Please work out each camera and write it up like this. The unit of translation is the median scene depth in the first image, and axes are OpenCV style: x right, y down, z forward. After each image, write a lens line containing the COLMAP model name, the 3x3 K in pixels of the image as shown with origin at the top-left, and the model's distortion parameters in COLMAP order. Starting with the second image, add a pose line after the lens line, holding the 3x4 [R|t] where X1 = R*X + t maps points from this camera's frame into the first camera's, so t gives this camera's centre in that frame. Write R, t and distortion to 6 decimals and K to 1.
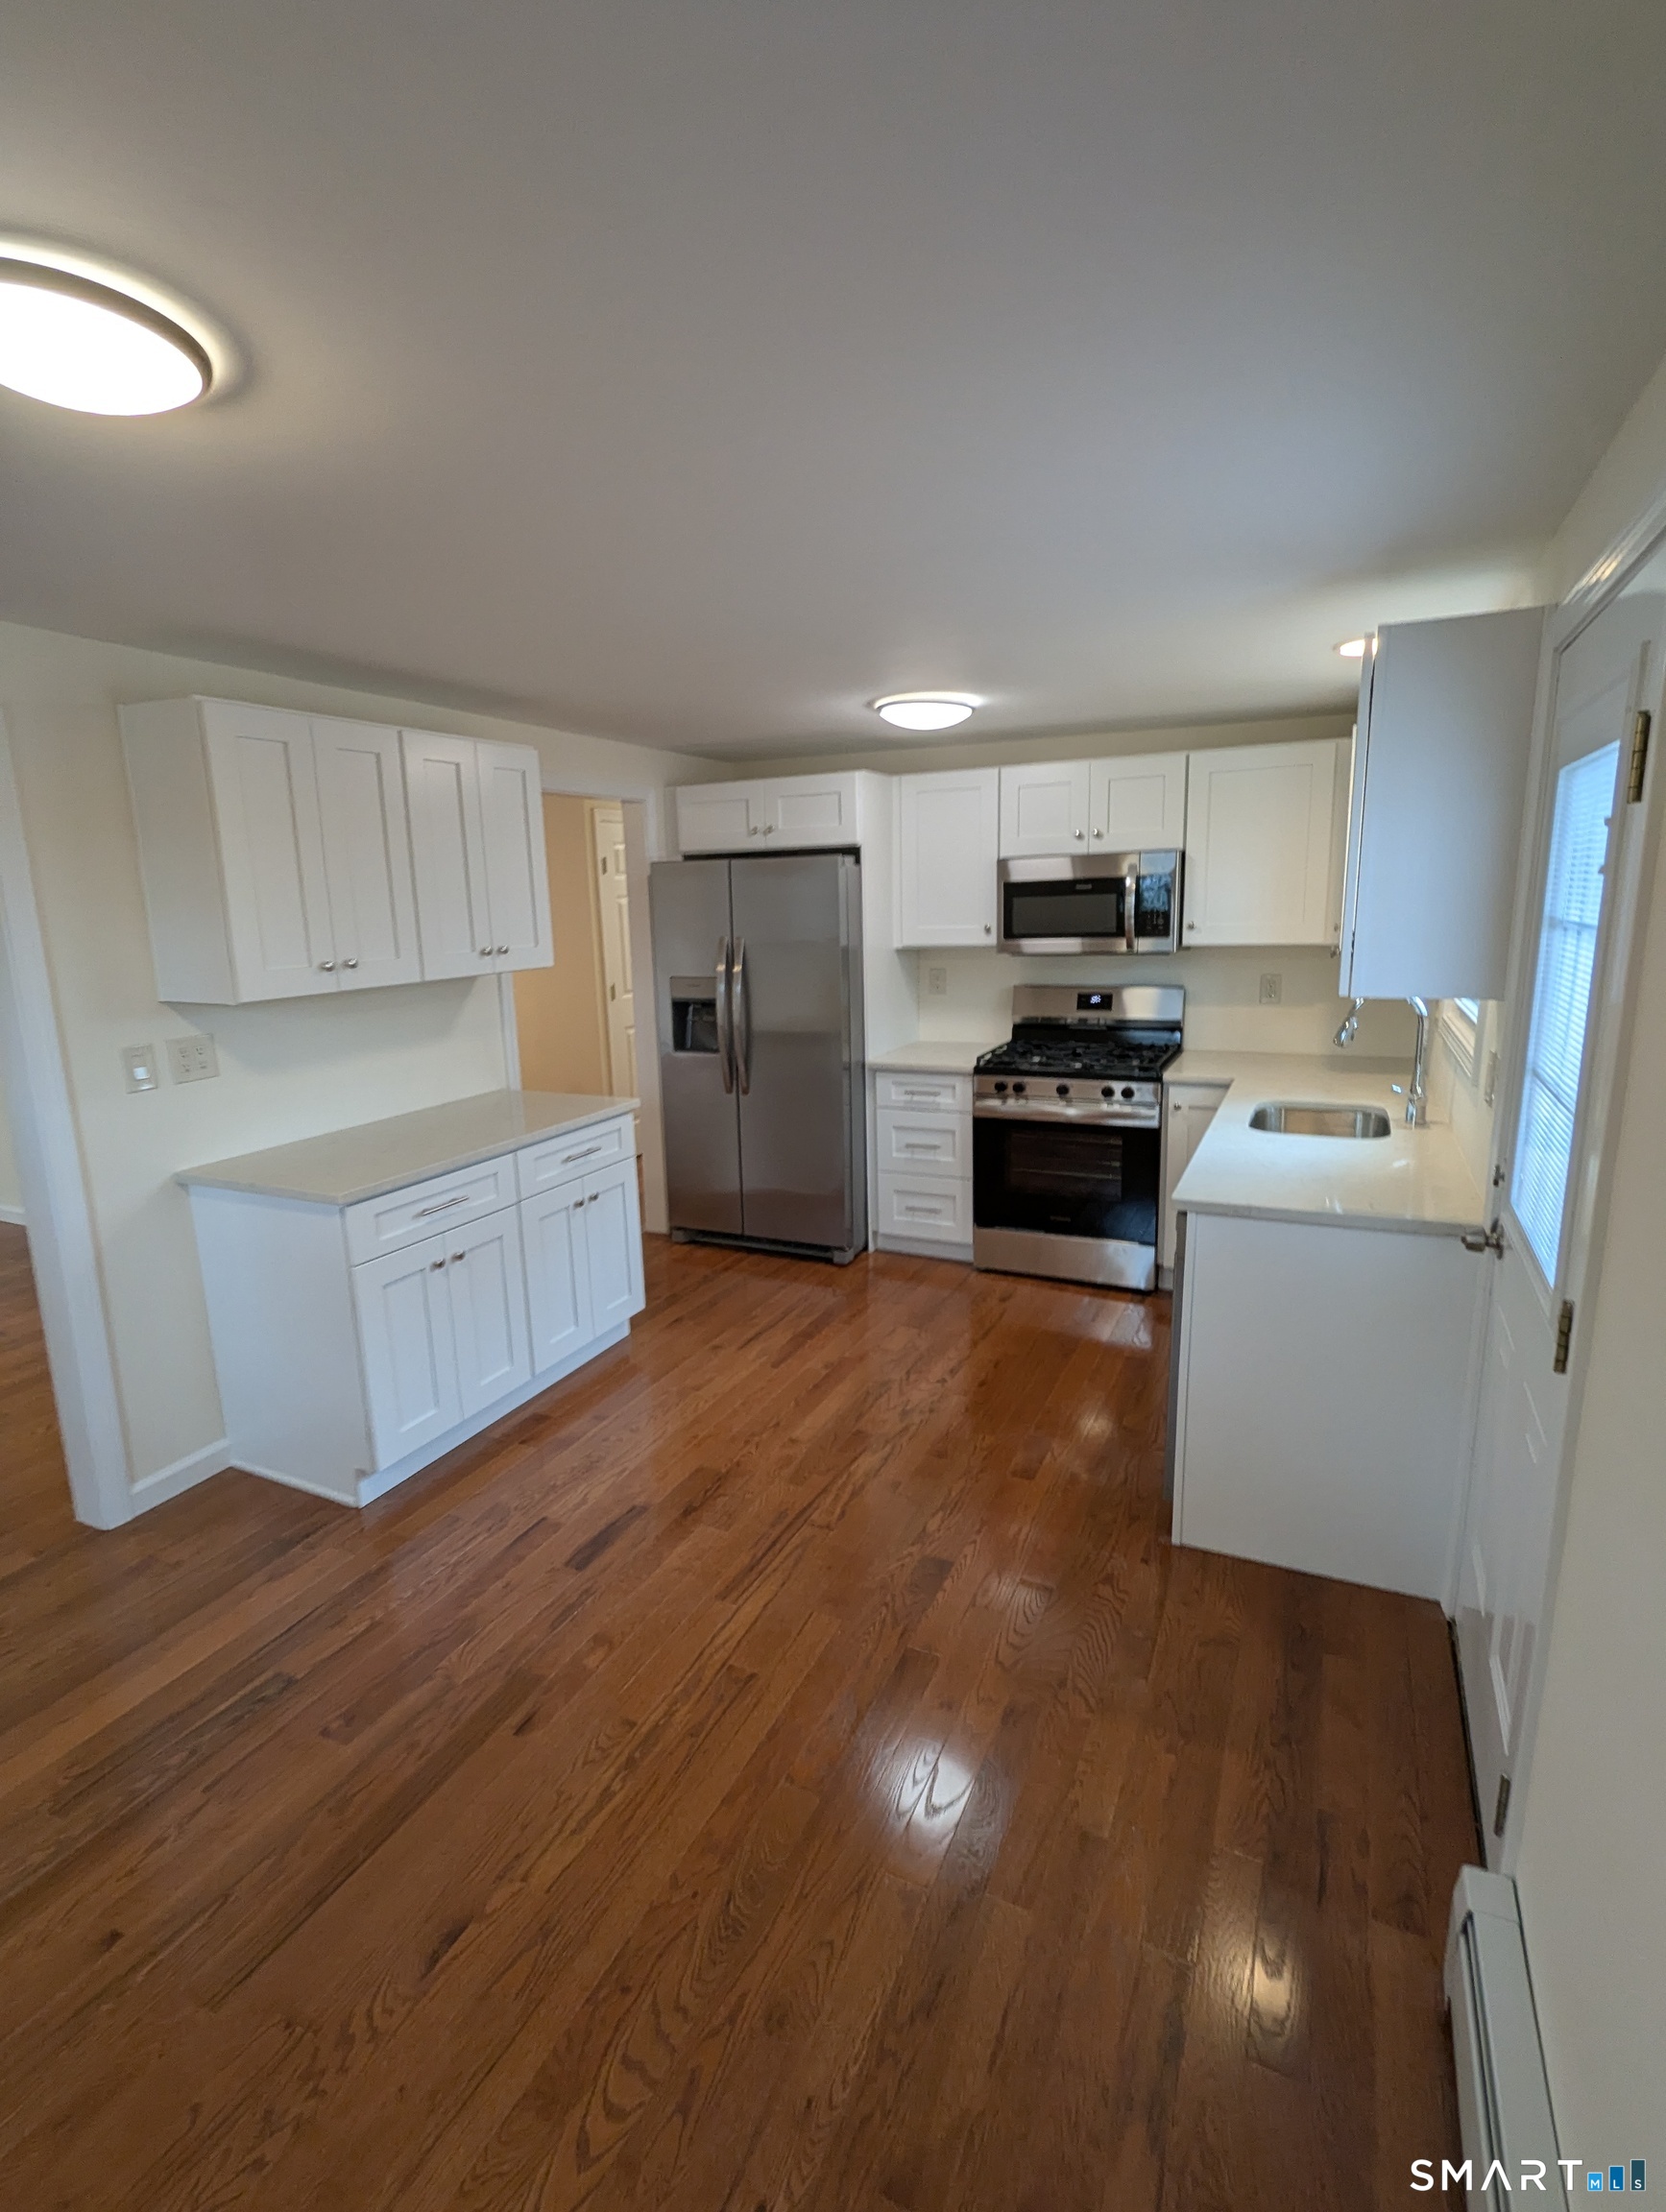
lens RADIAL K [[1054.1, 0, 838.7], [0, 1054.1, 1093.4], [0, 0, 1]] dist [0.003244, -0.002887]
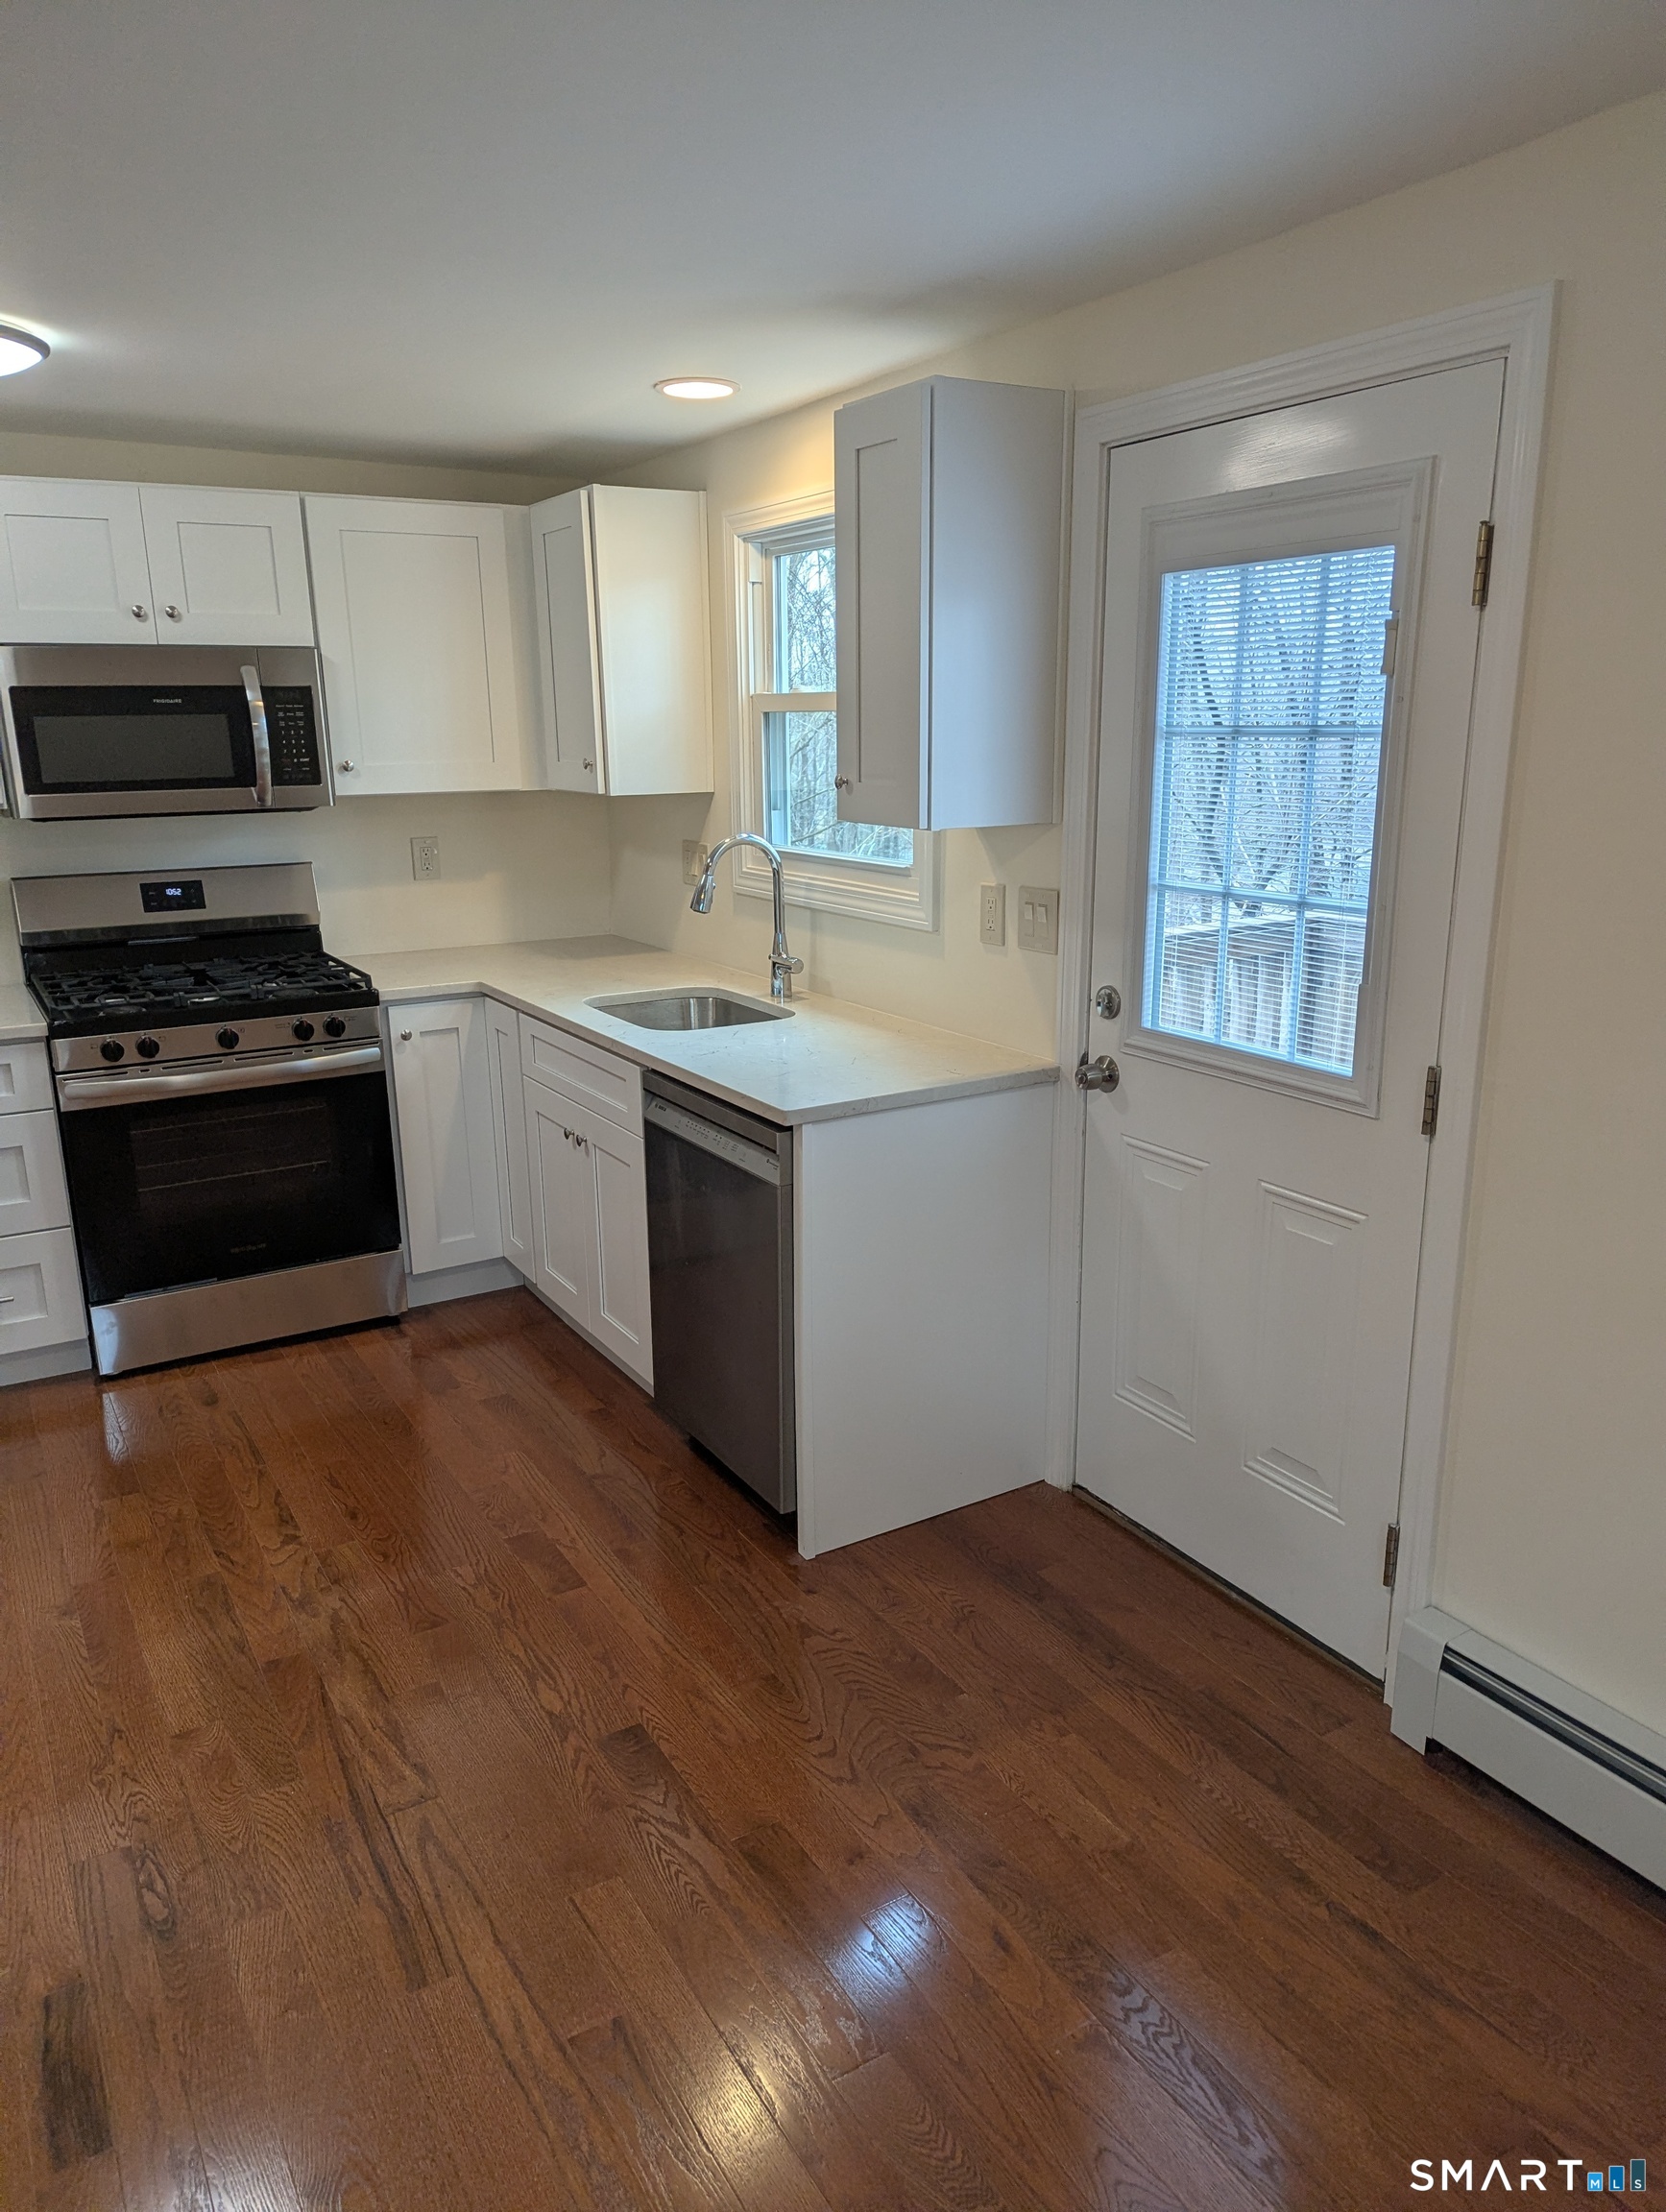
lens RADIAL K [[1547.3, 0, 844.3], [0, 1547.3, 1124.0], [0, 0, 1]] dist [0.058805, -0.048294]
pose [[0.554337, -0.191445, 0.809975, -0.466373], [0.151876, 0.980113, 0.127716, -0.023069], [-0.818318, 0.052218, 0.572389, 0.276384]]
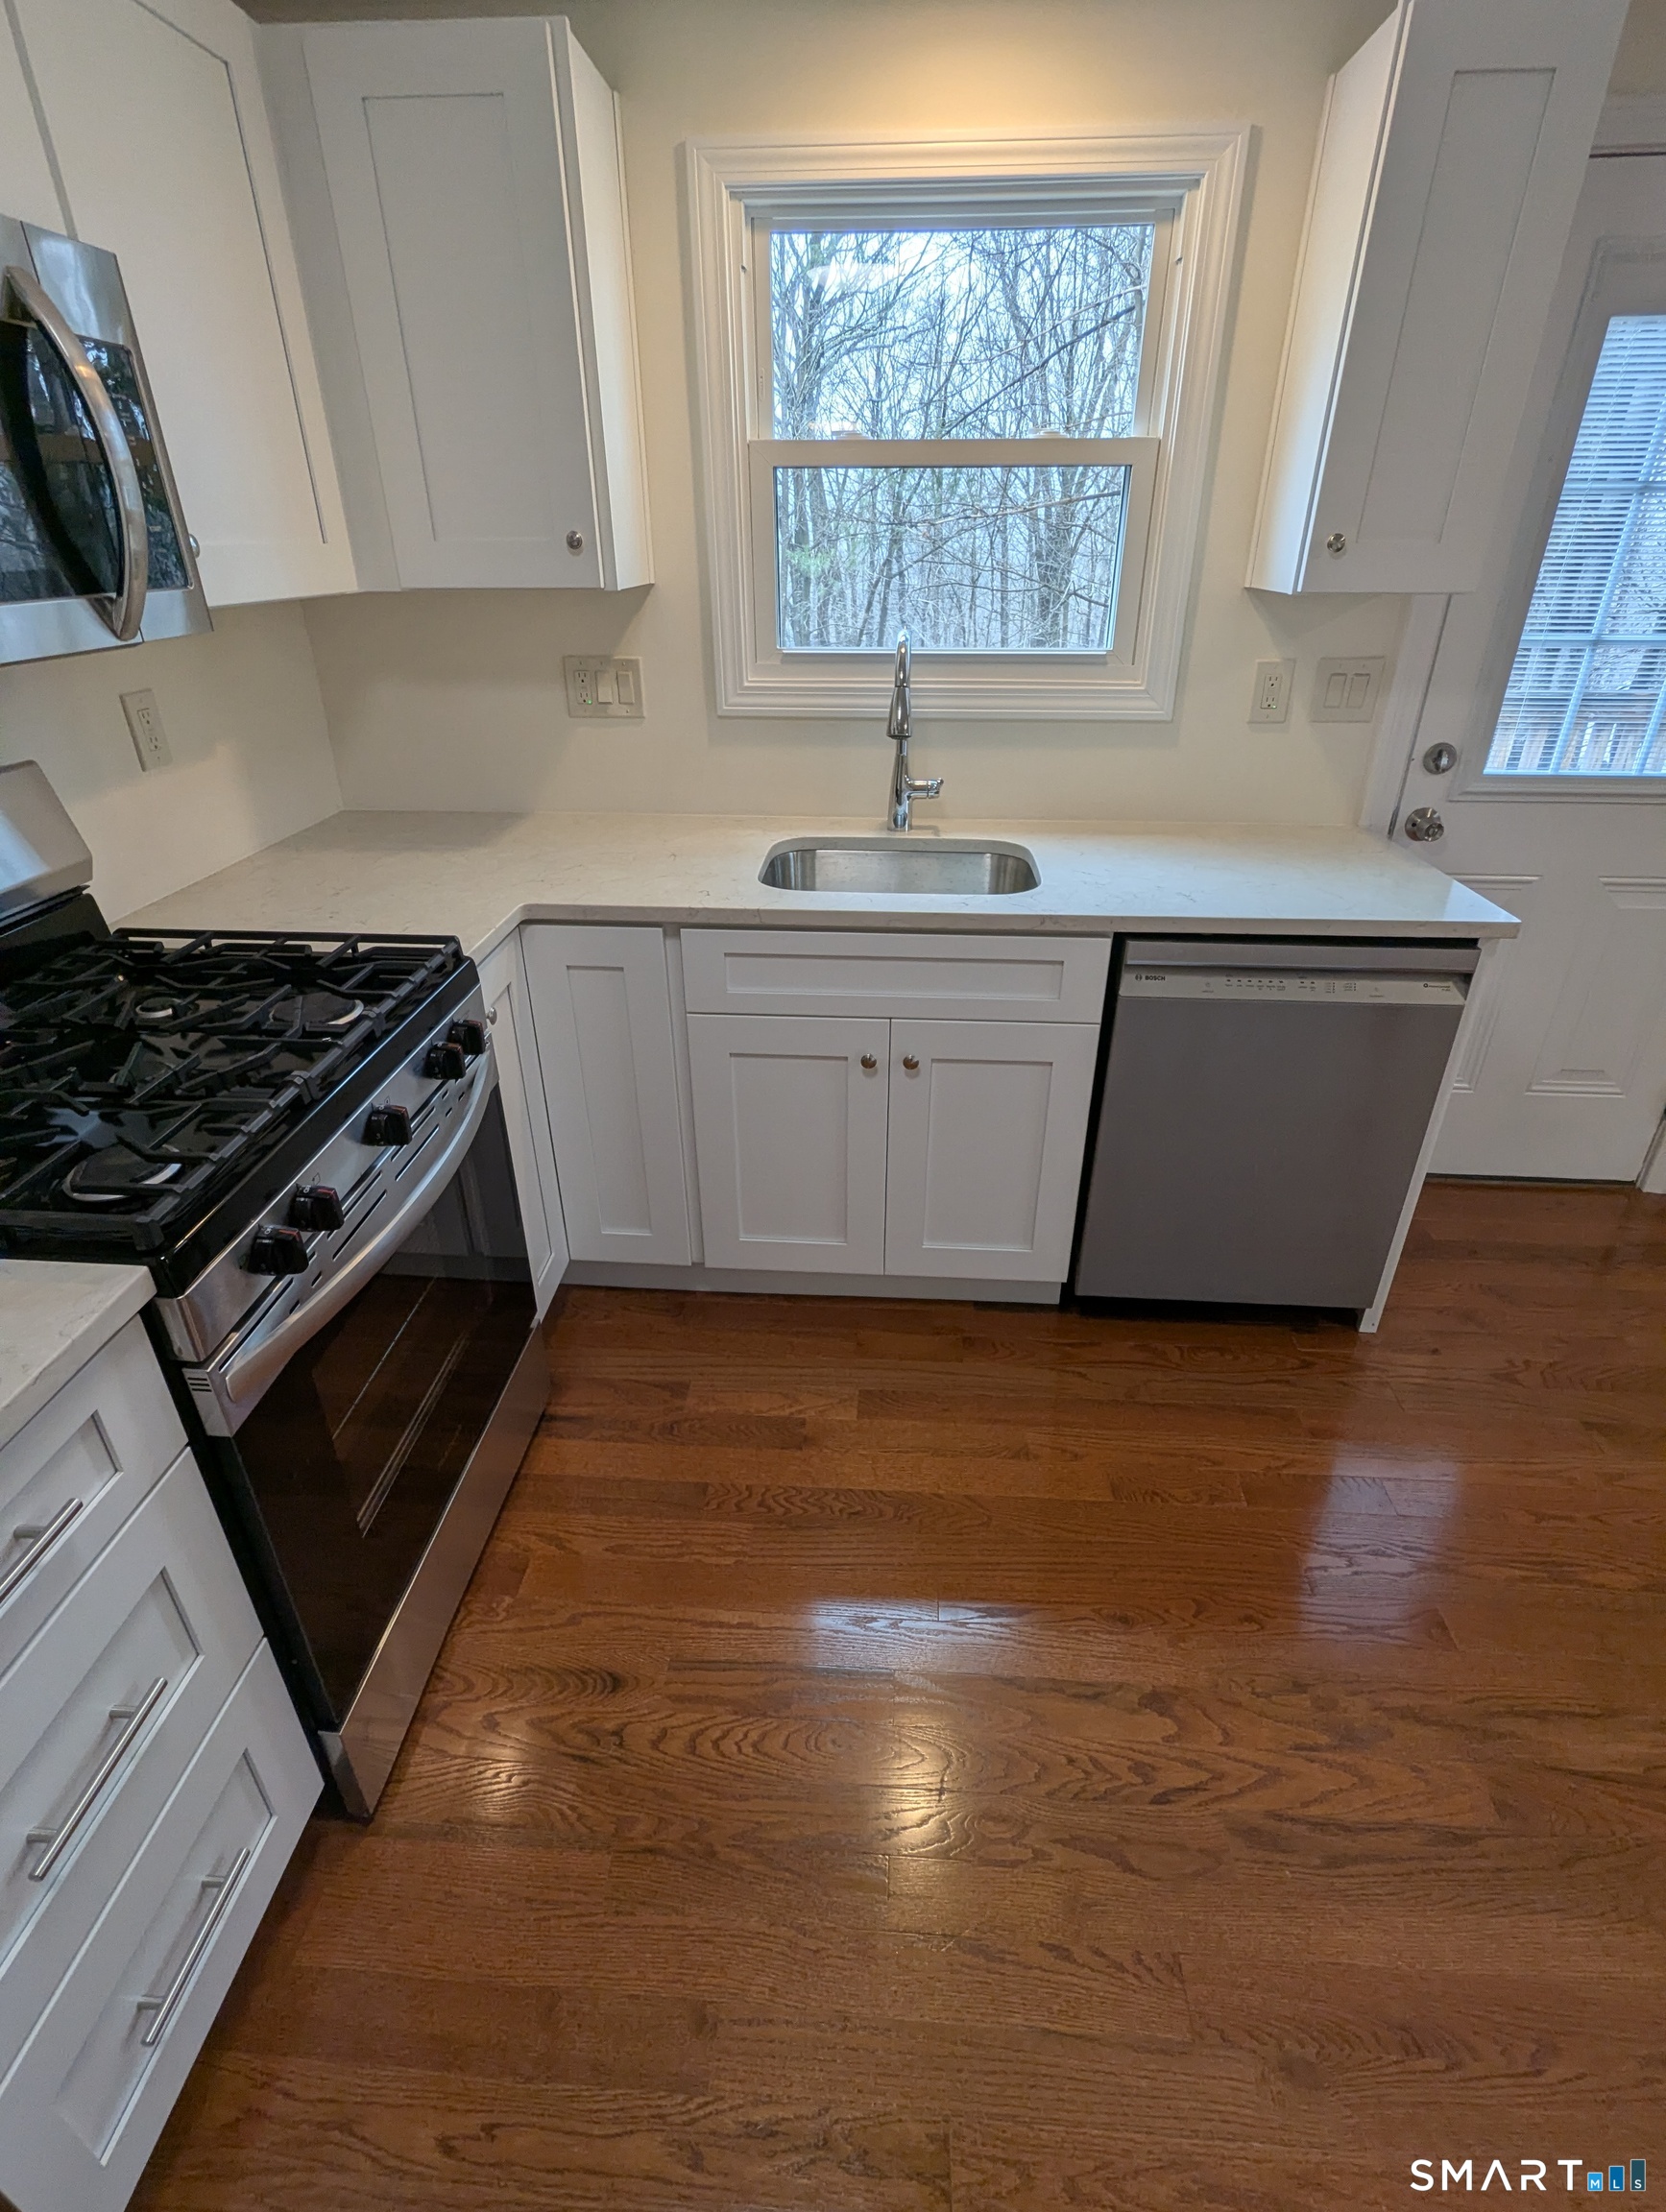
lens RADIAL K [[1054.1, 0, 847.0], [0, 1054.1, 1095.6], [0, 0, 1]] dist [0.003244, -0.002887]
pose [[-0.369200, -0.412528, 0.832773, -0.127258], [0.185624, 0.845292, 0.501024, -0.198535], [-0.910623, 0.339561, -0.235507, 1.339465]]
